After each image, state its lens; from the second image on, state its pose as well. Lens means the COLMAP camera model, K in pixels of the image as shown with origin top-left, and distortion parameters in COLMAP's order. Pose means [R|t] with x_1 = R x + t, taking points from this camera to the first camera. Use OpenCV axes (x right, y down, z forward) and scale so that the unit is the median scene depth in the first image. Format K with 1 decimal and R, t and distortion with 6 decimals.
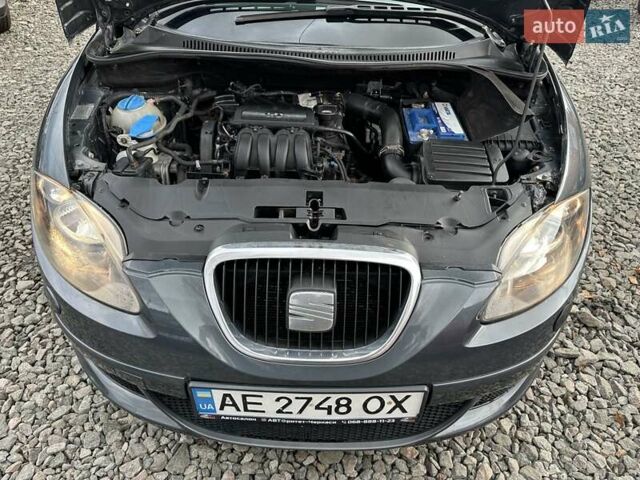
lens RADIAL K [[459.5, 0, 324.6], [0, 459.5, 241.8], [0, 0, 1]] dist [-0.005605, -0.013822]
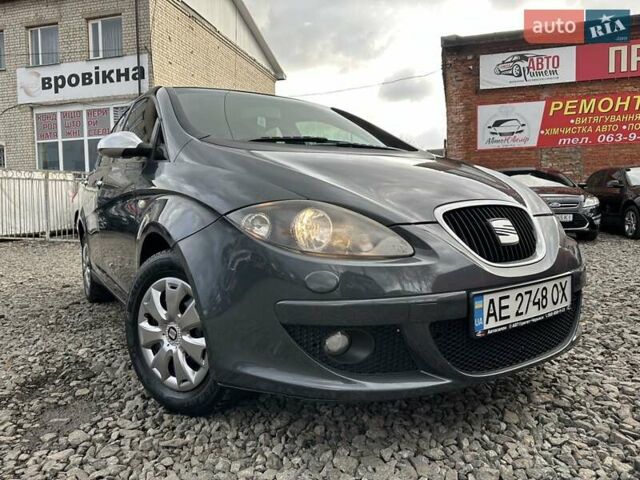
lens RADIAL K [[459.5, 0, 318.3], [0, 459.5, 238.5], [0, 0, 1]] dist [-0.005605, -0.013822]
pose [[0.831781, -0.099510, 0.546112, -1.275163], [0.385600, 0.811277, -0.439479, 0.558203], [-0.399316, 0.576131, 0.713176, 0.173632]]
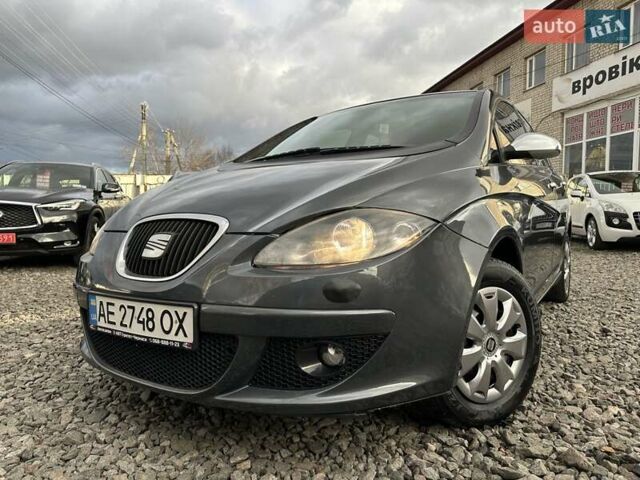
lens RADIAL K [[459.5, 0, 322.8], [0, 459.5, 239.6], [0, 0, 1]] dist [-0.005605, -0.013822]
pose [[0.834400, -0.021305, -0.550747, 1.158840], [-0.303430, 0.816434, -0.491290, 0.658759], [0.460115, 0.577046, 0.674768, 0.220609]]
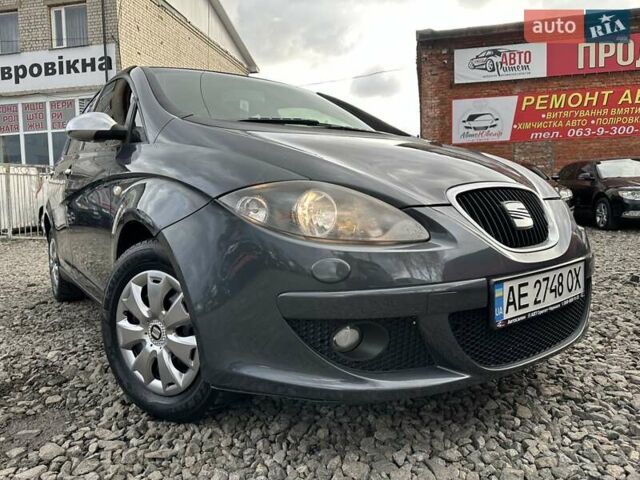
lens RADIAL K [[459.5, 0, 322.2], [0, 459.5, 239.9], [0, 0, 1]] dist [-0.005605, -0.013822]
pose [[0.793138, -0.115018, 0.598083, -1.272296], [0.421982, 0.811875, -0.403472, 0.494496], [-0.439162, 0.572390, 0.692464, 0.314056]]
